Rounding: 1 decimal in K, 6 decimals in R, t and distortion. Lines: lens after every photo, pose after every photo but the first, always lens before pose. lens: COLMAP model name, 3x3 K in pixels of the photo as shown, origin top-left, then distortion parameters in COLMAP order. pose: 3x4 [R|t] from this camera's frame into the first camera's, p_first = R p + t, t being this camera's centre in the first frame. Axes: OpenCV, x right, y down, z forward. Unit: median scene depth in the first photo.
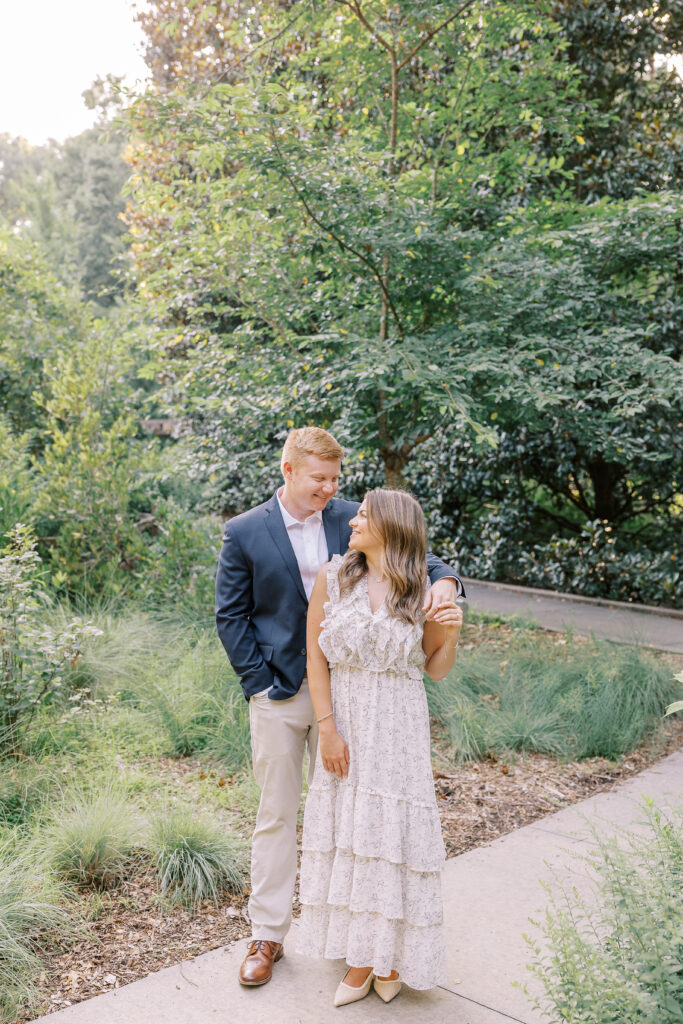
lens RADIAL K [[1136.5, 0, 341.5], [0, 1136.5, 512.0], [0, 0, 1]] dist [0.001518, 0.006396]
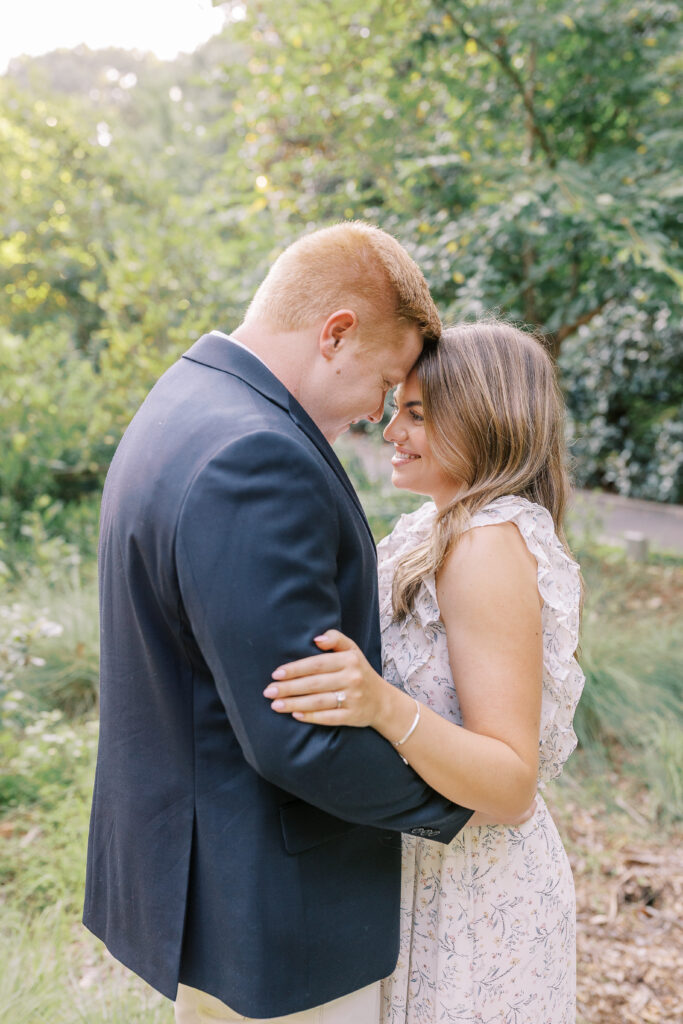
lens RADIAL K [[1136.5, 0, 341.5], [0, 1136.5, 512.0], [0, 0, 1]] dist [0.001518, 0.006396]
pose [[0.990840, -0.019531, -0.133623, 0.007745], [0.029055, 0.997145, 0.069700, 0.002736], [0.131880, -0.072944, 0.988578, 0.173108]]
